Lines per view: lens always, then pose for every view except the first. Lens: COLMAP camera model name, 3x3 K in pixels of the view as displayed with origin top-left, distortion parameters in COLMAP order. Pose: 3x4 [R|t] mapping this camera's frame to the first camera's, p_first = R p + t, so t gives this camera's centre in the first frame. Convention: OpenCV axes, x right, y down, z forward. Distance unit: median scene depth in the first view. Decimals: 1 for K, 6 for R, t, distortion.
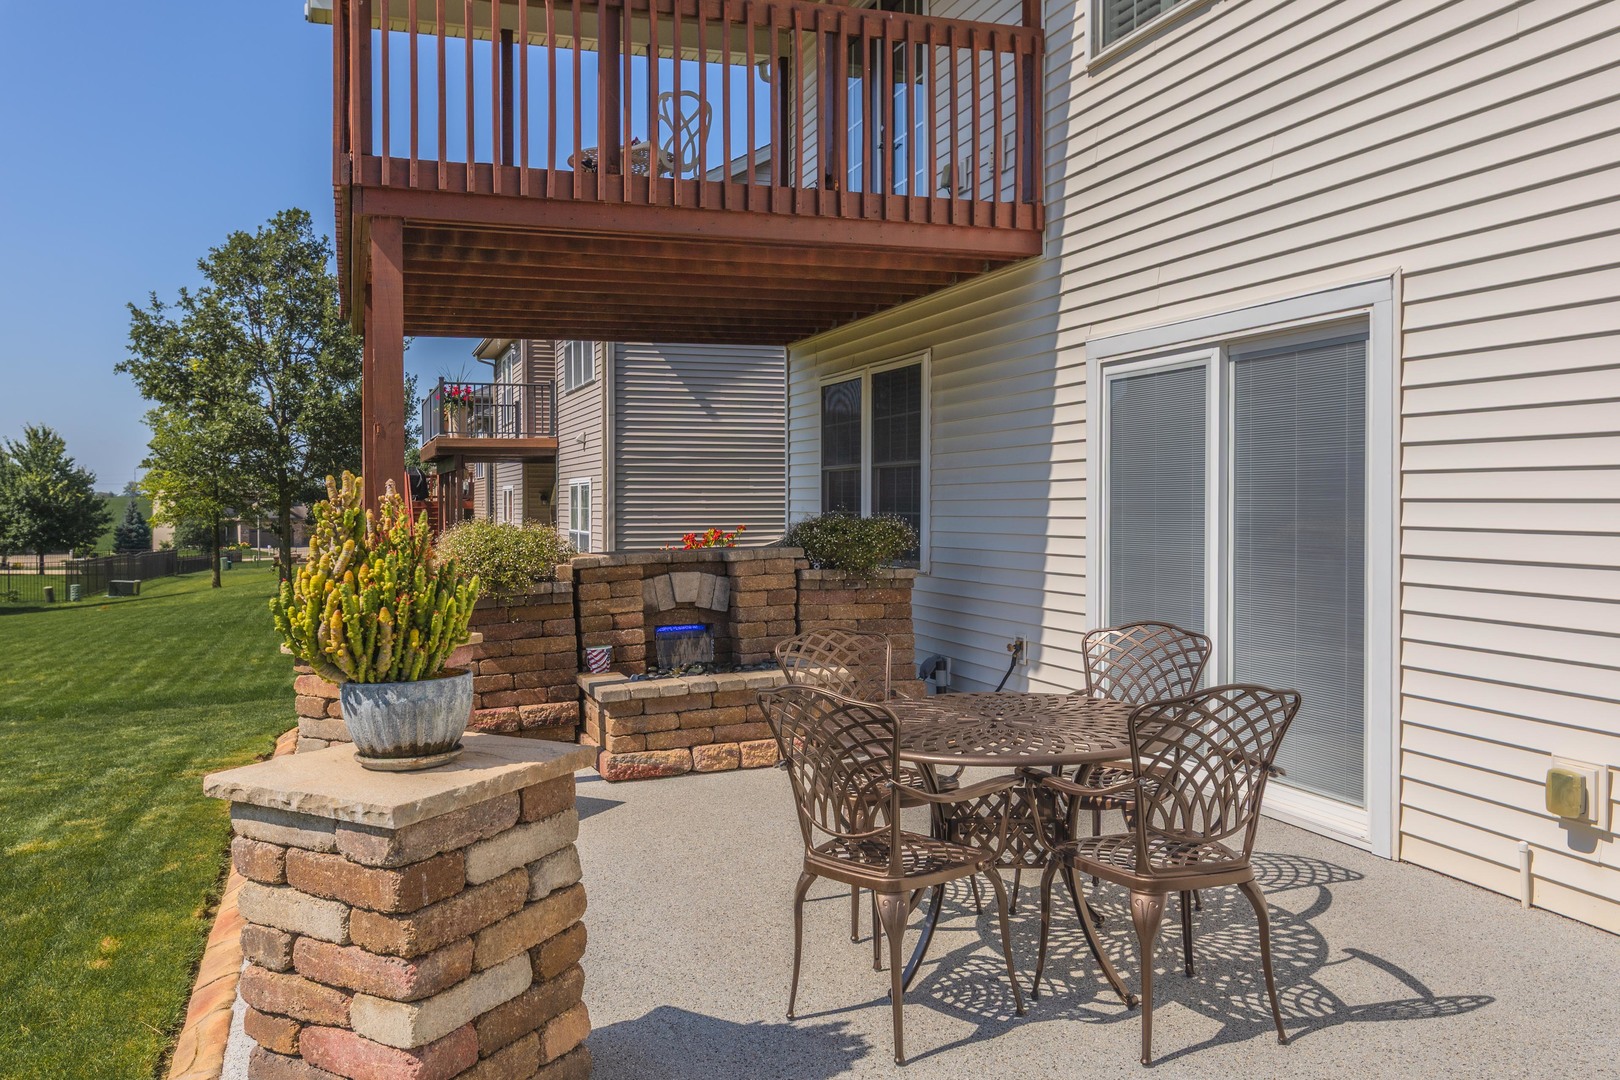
lens RADIAL K [[1268.4, 0, 805.1], [0, 1268.4, 524.9], [0, 0, 1]] dist [0.009426, 0.011153]
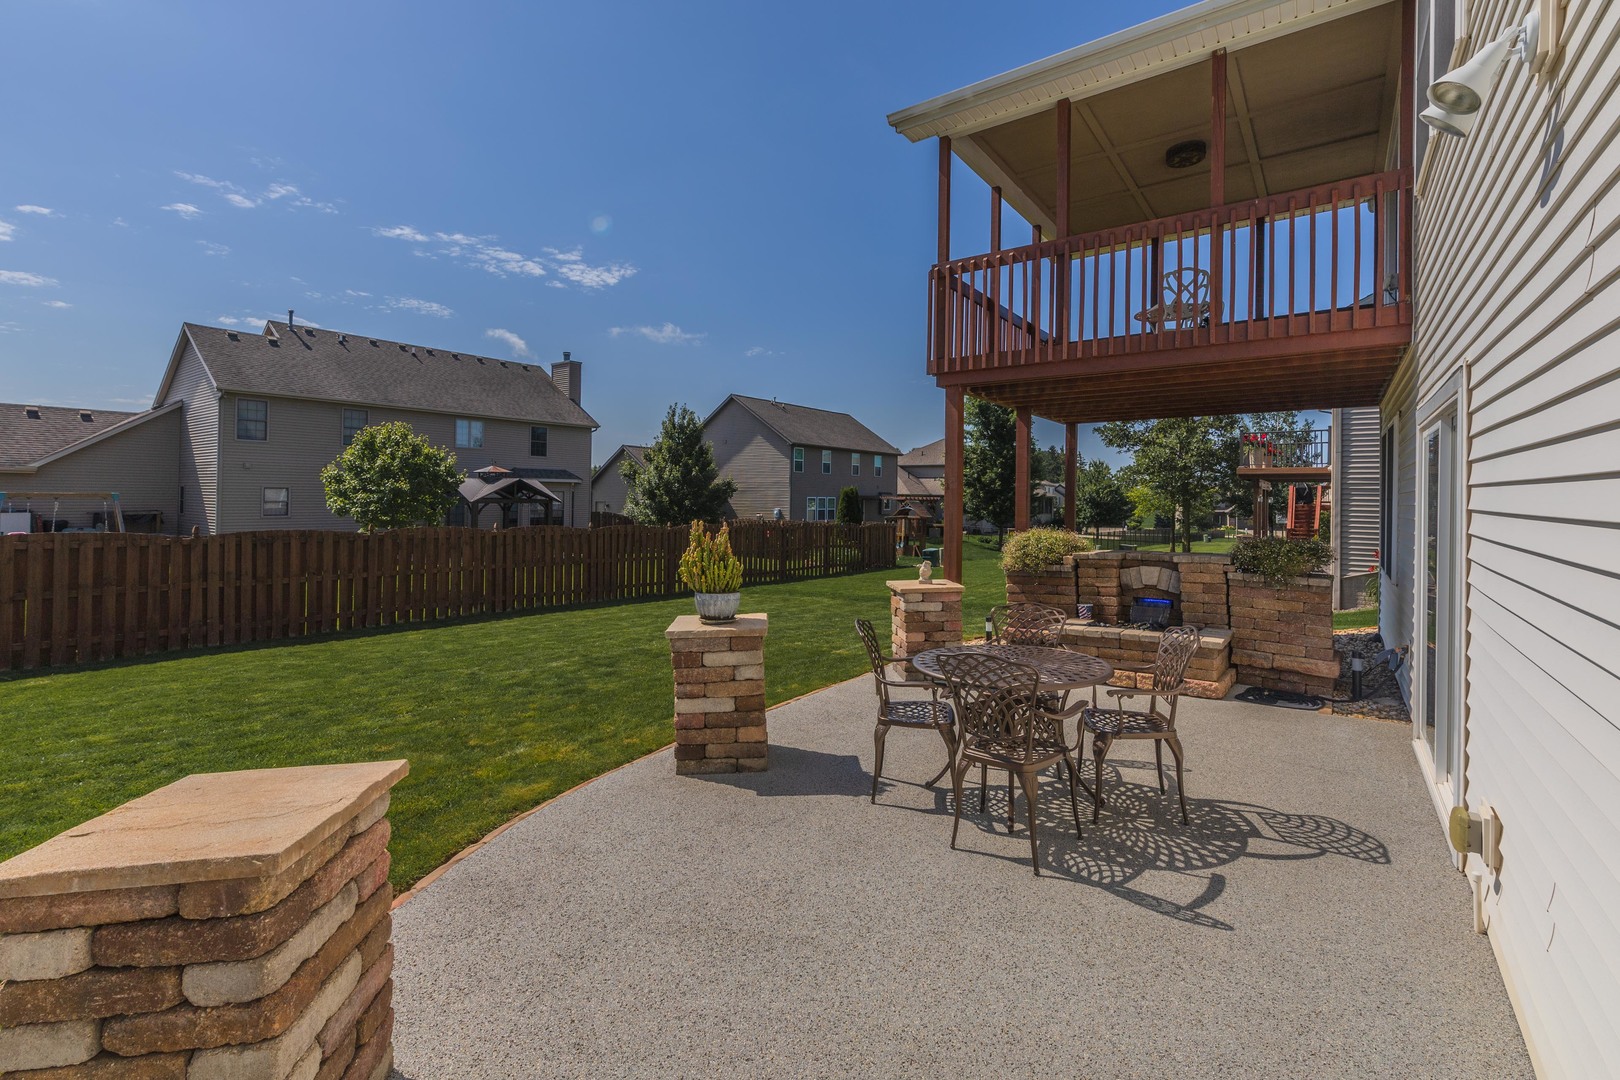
lens RADIAL K [[714.8, 0, 767.0], [0, 714.8, 499.4], [0, 0, 1]] dist [0.003798, 0.000262]
pose [[0.569730, 0.014746, -0.821700, 0.648381], [-0.031199, 0.999506, -0.003696, -0.051874], [0.821239, 0.027742, 0.569909, 0.104432]]
